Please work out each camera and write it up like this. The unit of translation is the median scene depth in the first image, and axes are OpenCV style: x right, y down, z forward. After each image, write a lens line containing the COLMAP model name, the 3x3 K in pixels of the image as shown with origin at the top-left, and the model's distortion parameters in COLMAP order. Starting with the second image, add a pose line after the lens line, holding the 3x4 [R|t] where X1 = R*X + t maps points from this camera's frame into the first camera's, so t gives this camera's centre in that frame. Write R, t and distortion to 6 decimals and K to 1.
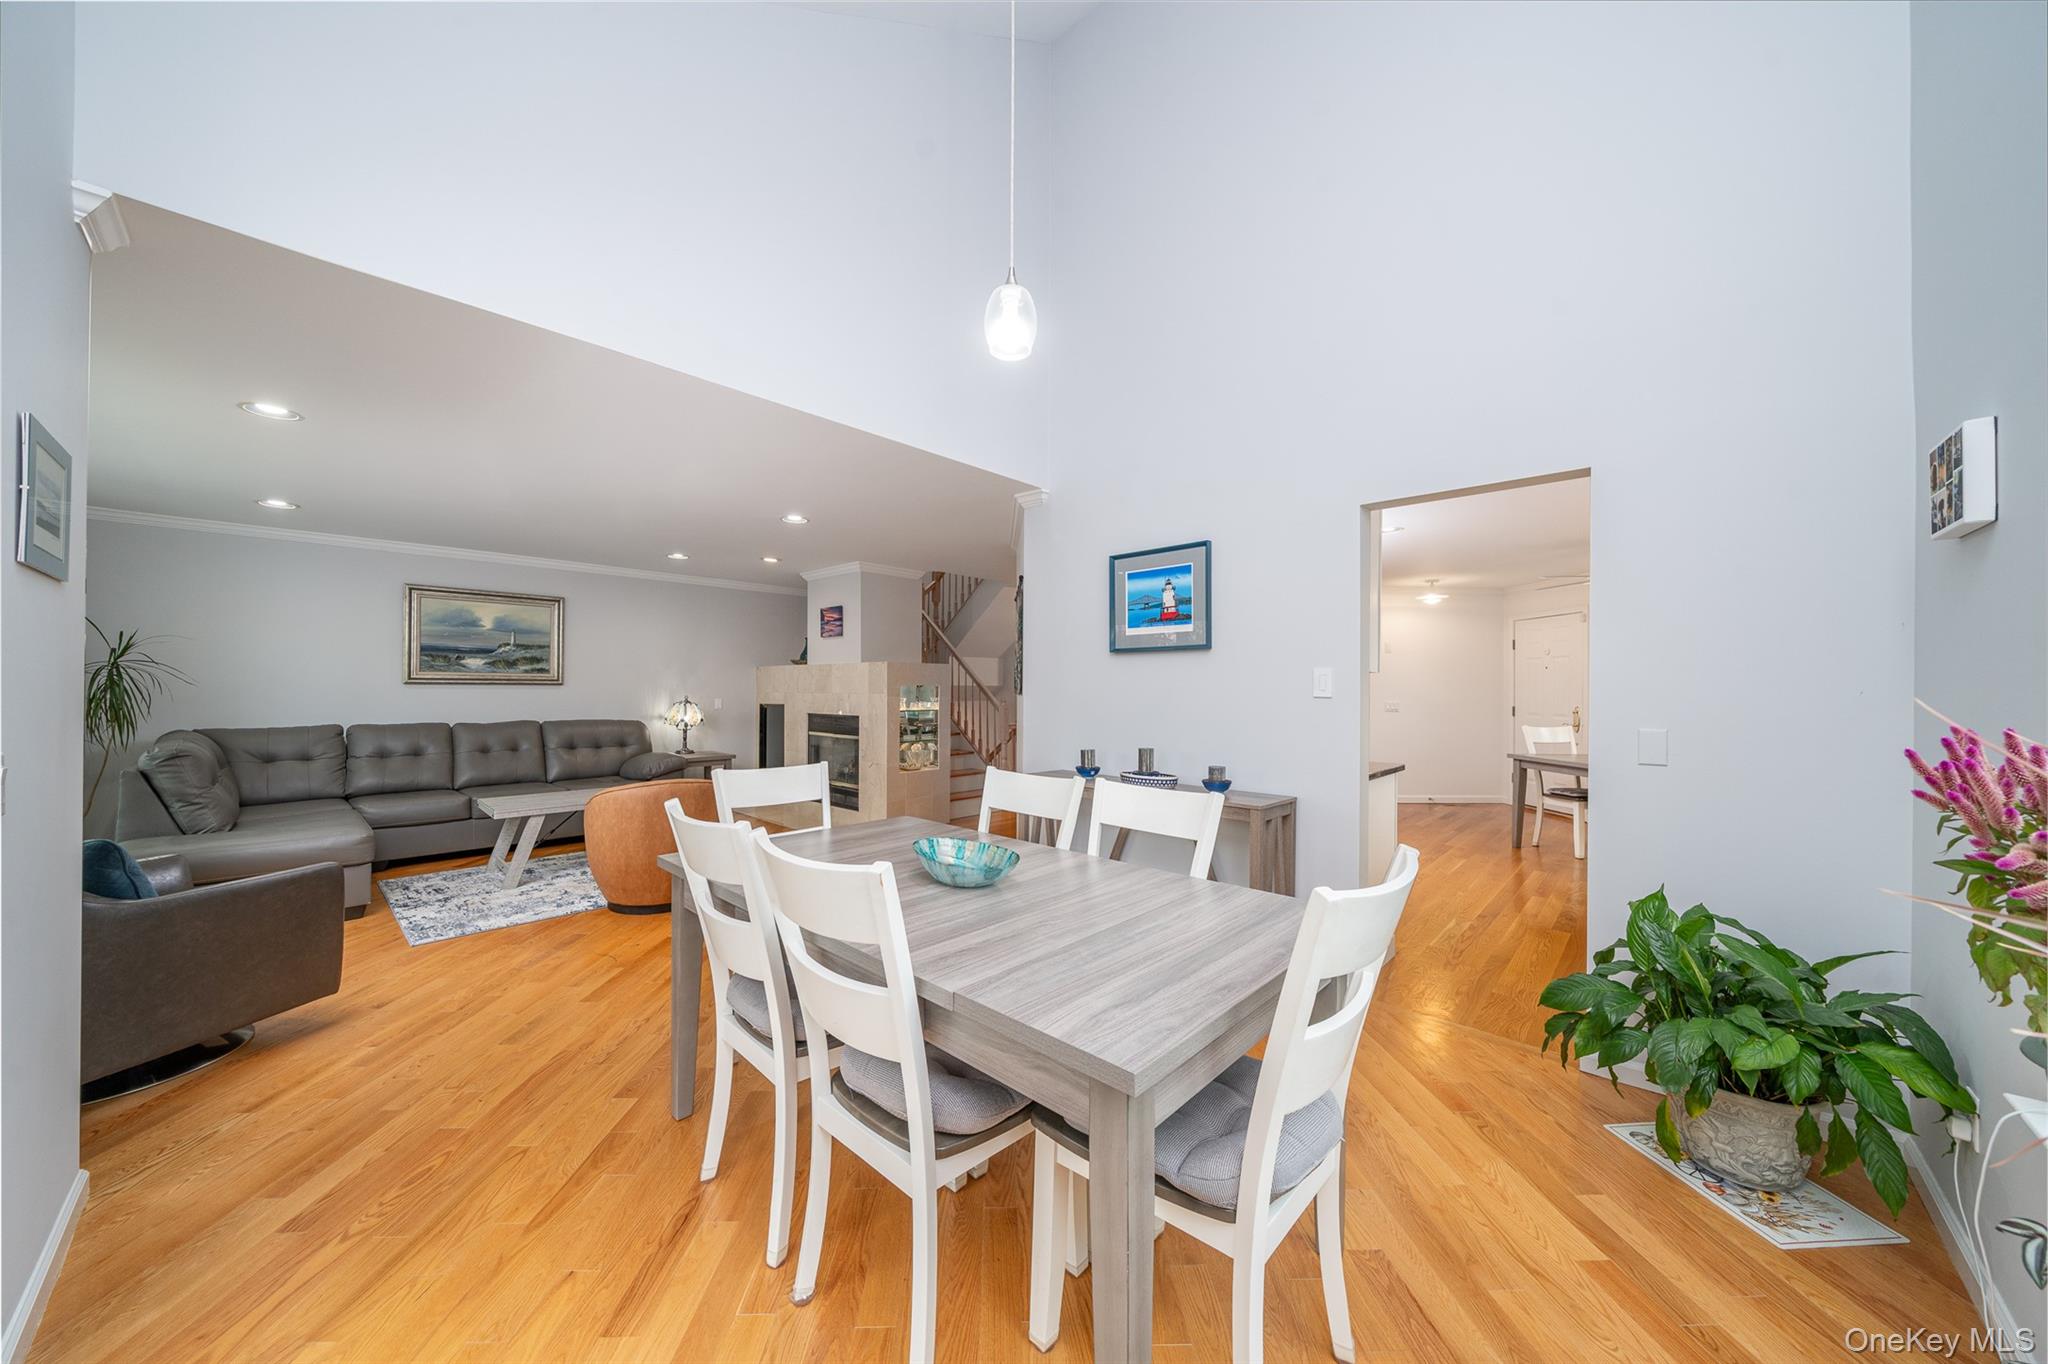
lens RADIAL K [[692.5, 0, 1027.8], [0, 692.5, 684.6], [0, 0, 1]] dist [-0.017186, 0.000009]
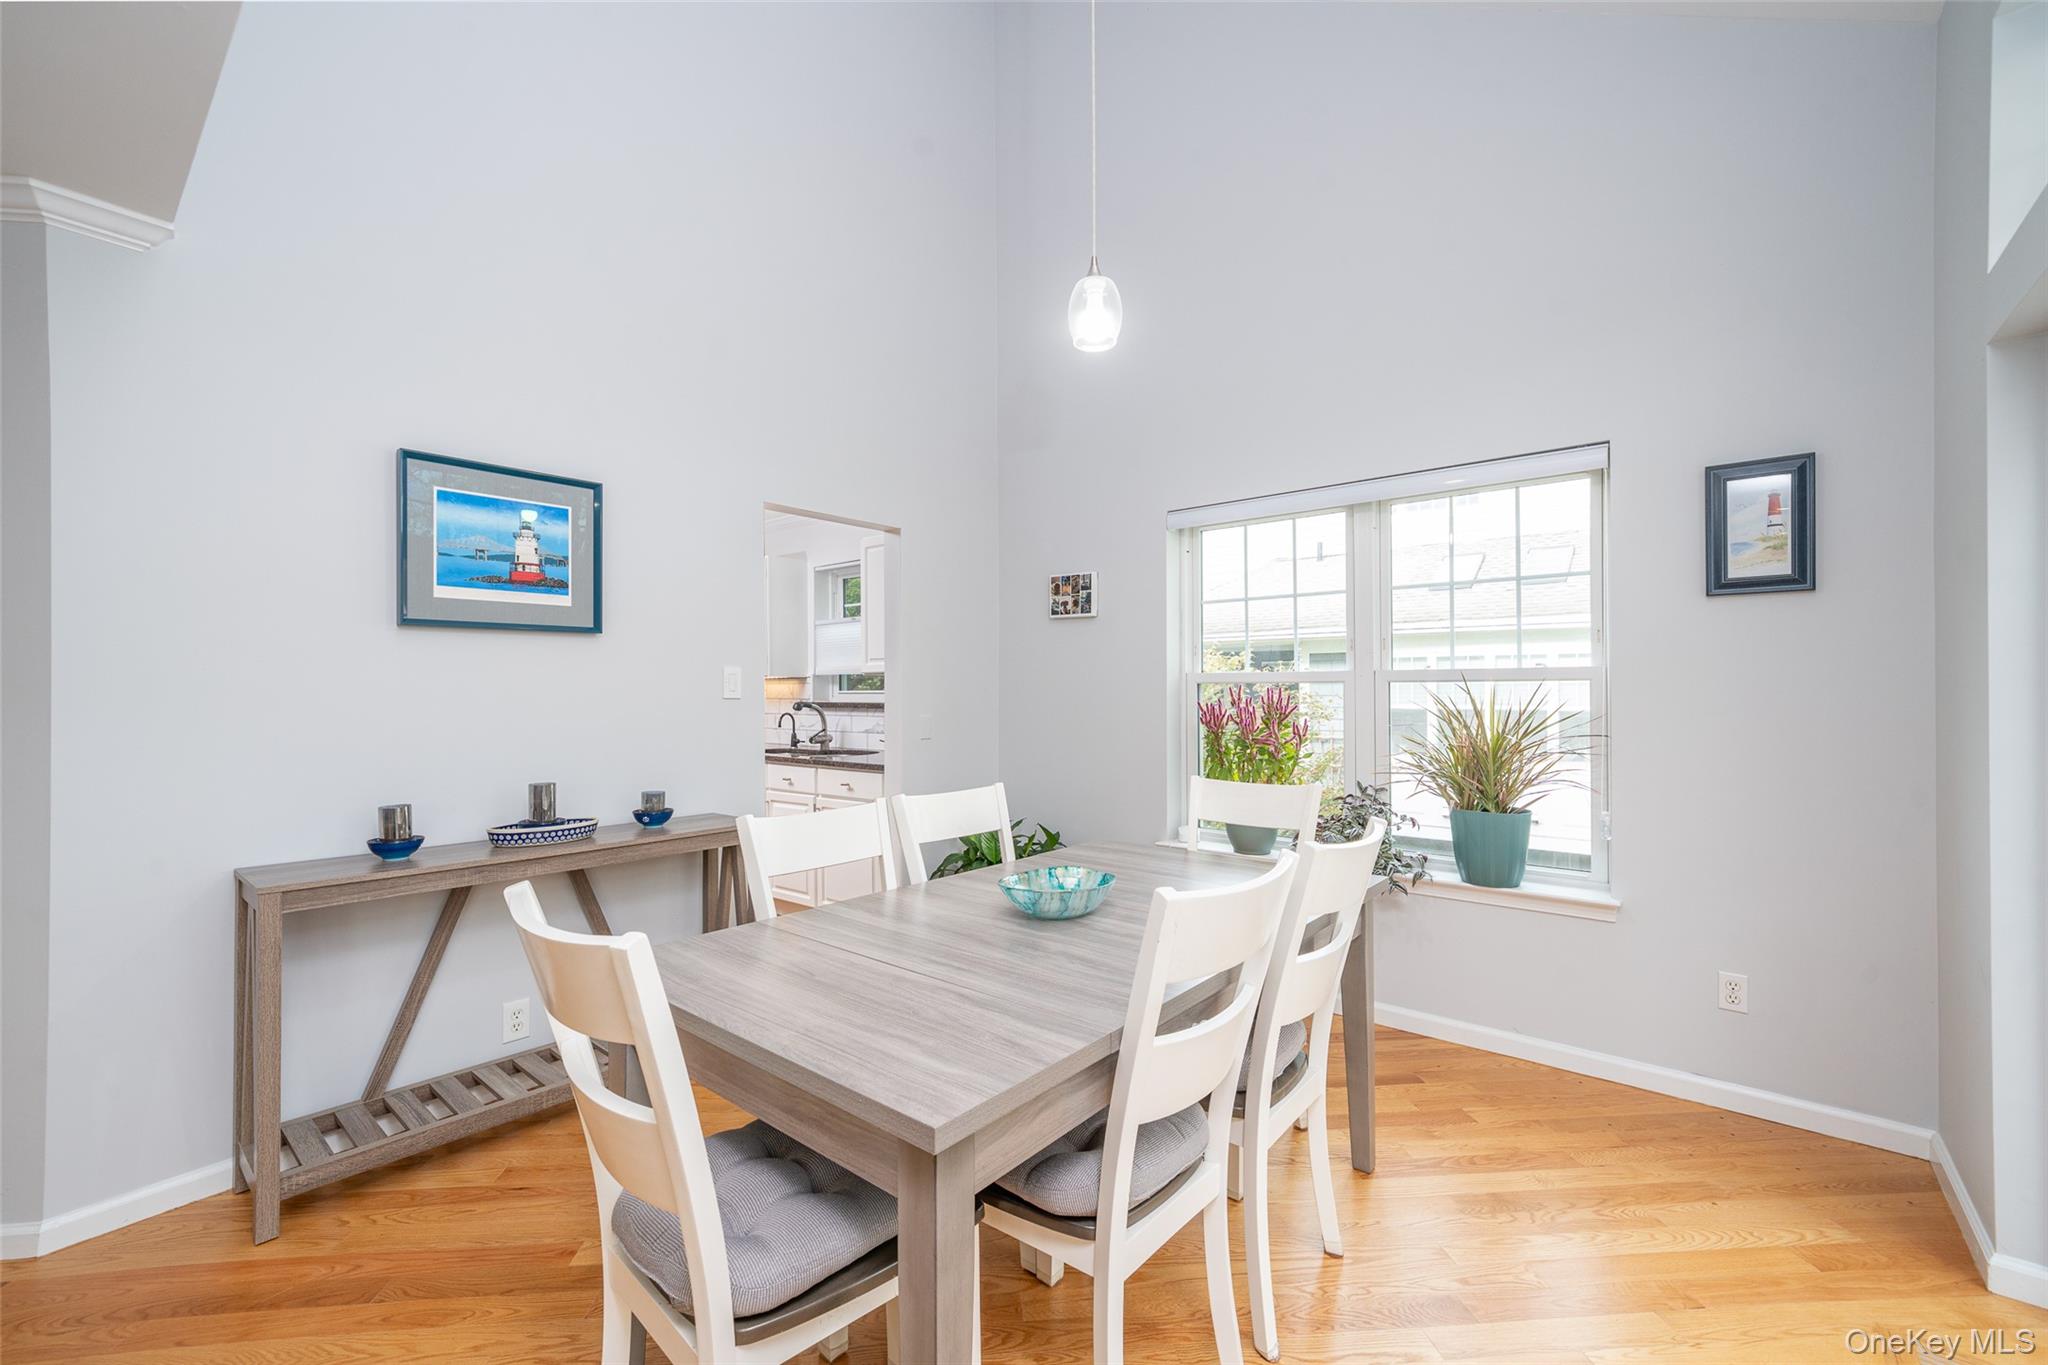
lens RADIAL K [[847.1, 0, 997.2], [0, 847.1, 686.0], [0, 0, 1]] dist [0.000608, 0.000424]
pose [[-0.045686, -0.000076, 0.998956, -0.353389], [-0.000940, 1.000000, 0.000033, 0.001000], [-0.998955, -0.000938, -0.045686, 0.343167]]
